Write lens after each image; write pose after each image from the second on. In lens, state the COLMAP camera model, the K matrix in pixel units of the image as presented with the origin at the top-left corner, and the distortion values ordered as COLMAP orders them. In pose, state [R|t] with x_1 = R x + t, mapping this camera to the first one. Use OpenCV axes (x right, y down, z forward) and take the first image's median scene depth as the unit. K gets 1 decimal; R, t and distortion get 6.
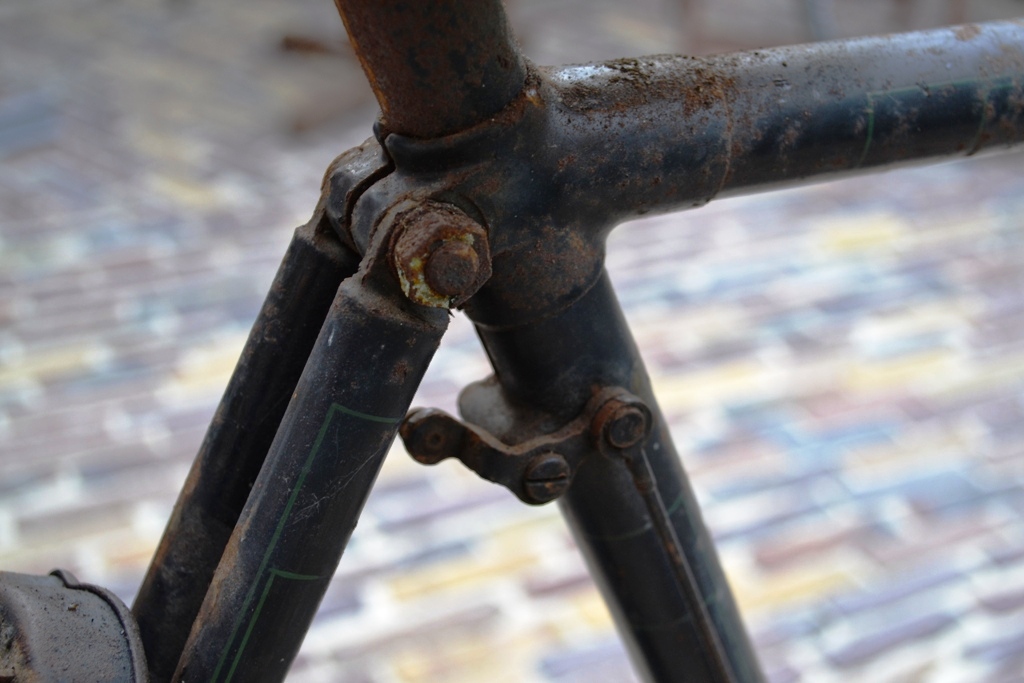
lens RADIAL K [[1537.1, 0, 512.3], [0, 1537.1, 341.5], [0, 0, 1]] dist [-0.025779, 0.000000]
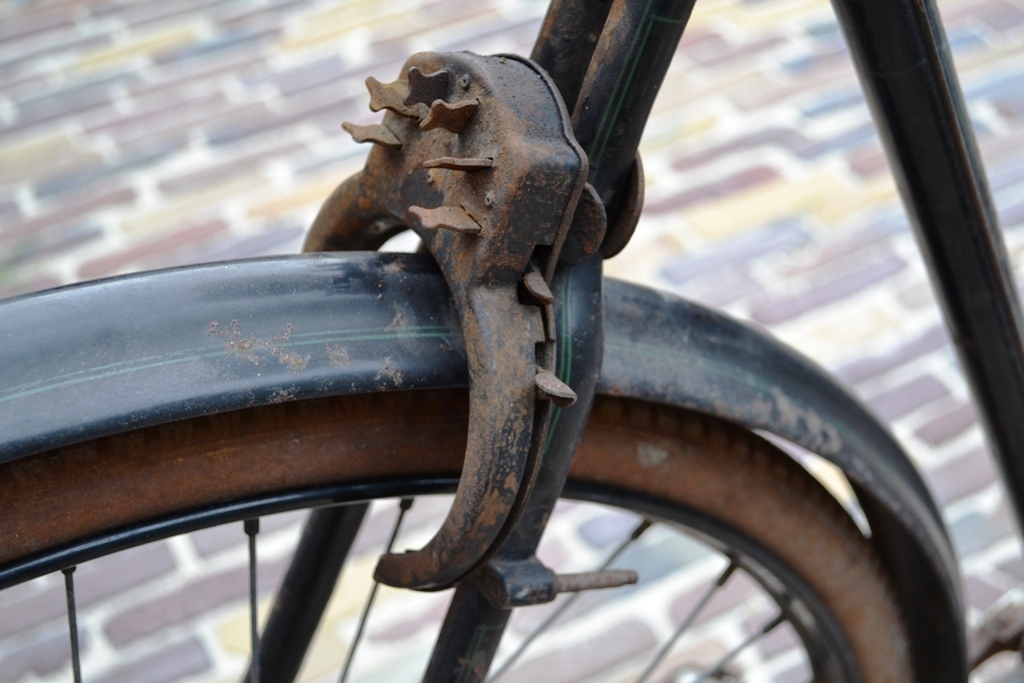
lens RADIAL K [[1537.1, 0, 511.7], [0, 1537.1, 341.4], [0, 0, 1]] dist [-0.025779, 0.000000]
pose [[0.996114, -0.075021, -0.046139, -0.237203], [0.083039, 0.974569, 0.208136, 0.133830], [0.029351, -0.211159, 0.977011, -0.424069]]
